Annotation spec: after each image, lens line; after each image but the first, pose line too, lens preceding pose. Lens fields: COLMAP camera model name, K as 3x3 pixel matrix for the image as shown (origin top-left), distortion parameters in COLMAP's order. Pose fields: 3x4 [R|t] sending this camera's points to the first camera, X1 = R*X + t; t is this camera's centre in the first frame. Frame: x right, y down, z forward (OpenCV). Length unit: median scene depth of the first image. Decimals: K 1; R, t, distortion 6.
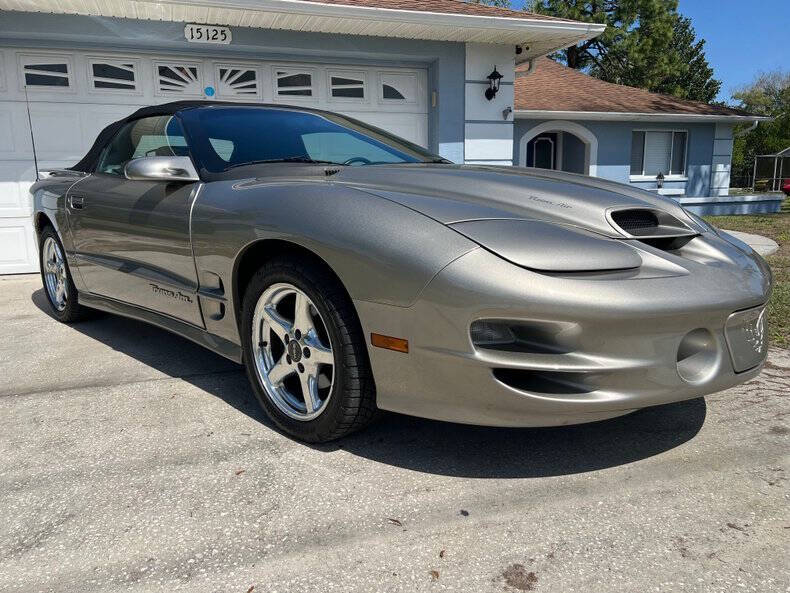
lens RADIAL K [[596.8, 0, 391.6], [0, 596.8, 295.8], [0, 0, 1]] dist [0.050073, -0.058349]
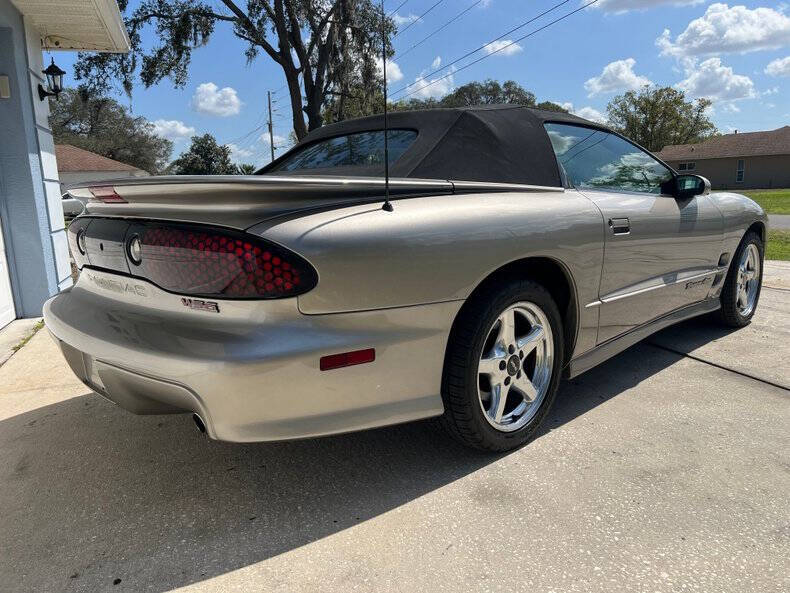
lens RADIAL K [[596.8, 0, 395.0], [0, 596.8, 296.1], [0, 0, 1]] dist [0.050073, -0.058349]
pose [[-0.002563, -0.161460, 0.986876, -0.718260], [0.213007, 0.964143, 0.158294, -0.139373], [-0.977047, 0.210617, 0.031921, 0.704149]]
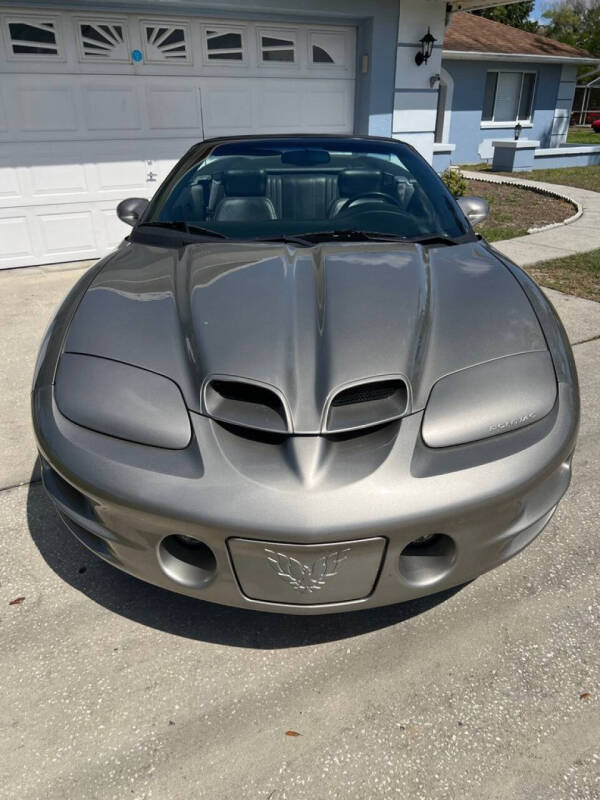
lens RADIAL K [[604.3, 0, 291.4], [0, 604.3, 404.9], [0, 0, 1]] dist [0.050073, -0.058349]
pose [[0.983682, -0.069967, 0.165753, -0.278915], [0.022431, 0.961791, 0.272865, -0.088057], [-0.178511, -0.264694, 0.947666, -0.040124]]
